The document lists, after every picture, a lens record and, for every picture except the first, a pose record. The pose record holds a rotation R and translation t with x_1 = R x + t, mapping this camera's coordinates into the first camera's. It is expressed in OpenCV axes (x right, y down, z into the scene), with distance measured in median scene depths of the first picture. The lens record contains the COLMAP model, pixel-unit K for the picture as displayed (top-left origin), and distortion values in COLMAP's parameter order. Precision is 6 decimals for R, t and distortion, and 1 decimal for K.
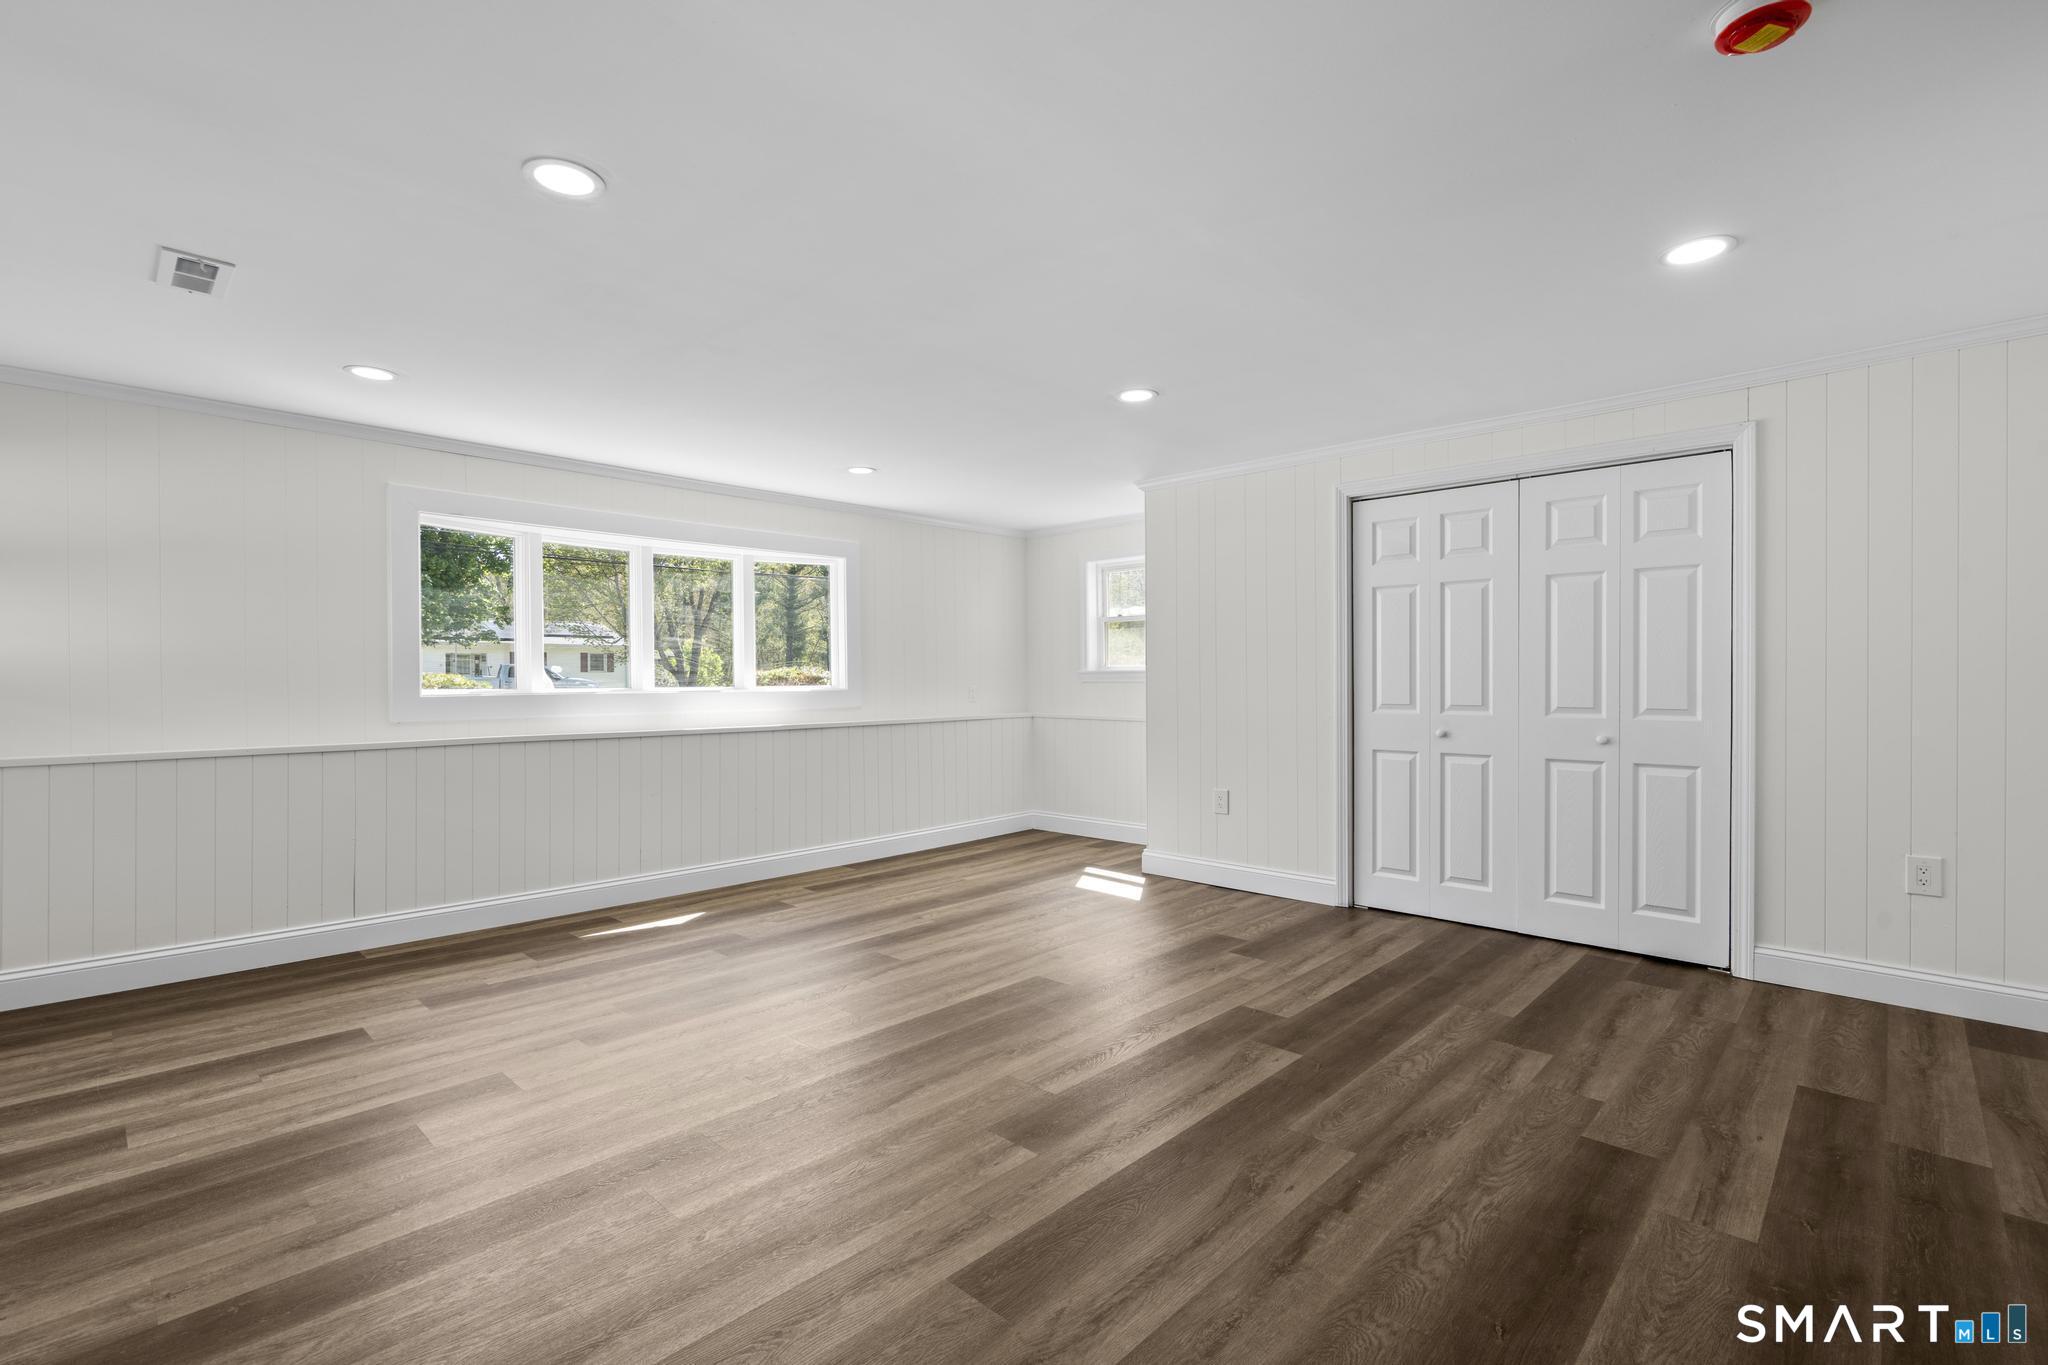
lens RADIAL K [[927.6, 0, 1028.1], [0, 927.6, 682.6], [0, 0, 1]] dist [-0.002568, 0.001742]
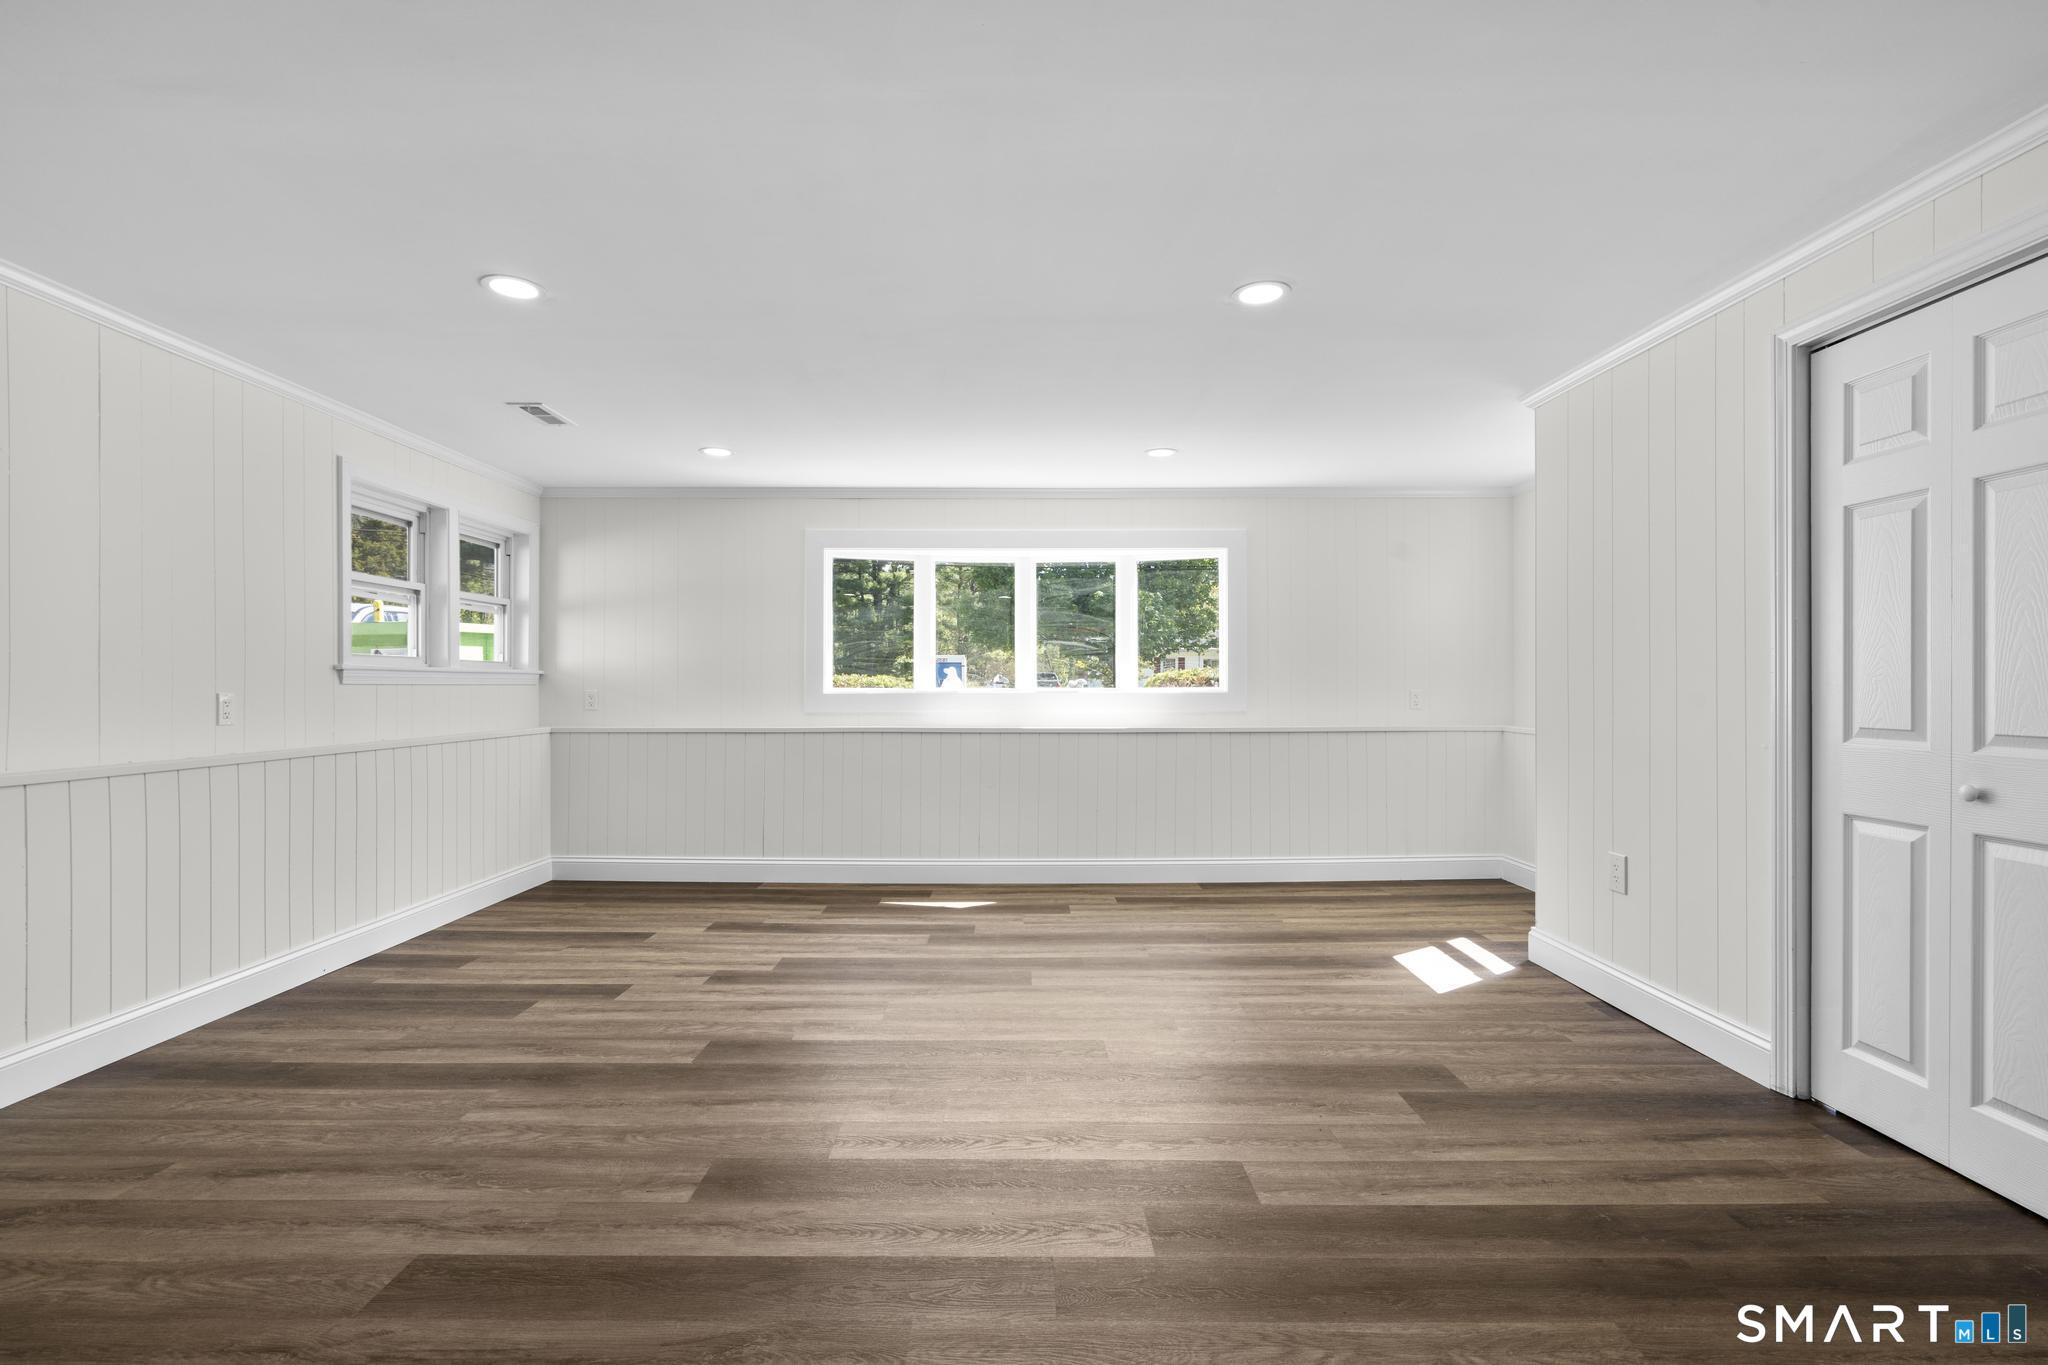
lens RADIAL K [[927.6, 0, 1023.2], [0, 927.6, 682.5], [0, 0, 1]] dist [-0.002568, 0.001742]
pose [[0.687019, 0.002131, -0.726636, 0.437163], [-0.004507, 0.999989, -0.001329, 0.000603], [0.726625, 0.004188, 0.687021, 0.300446]]
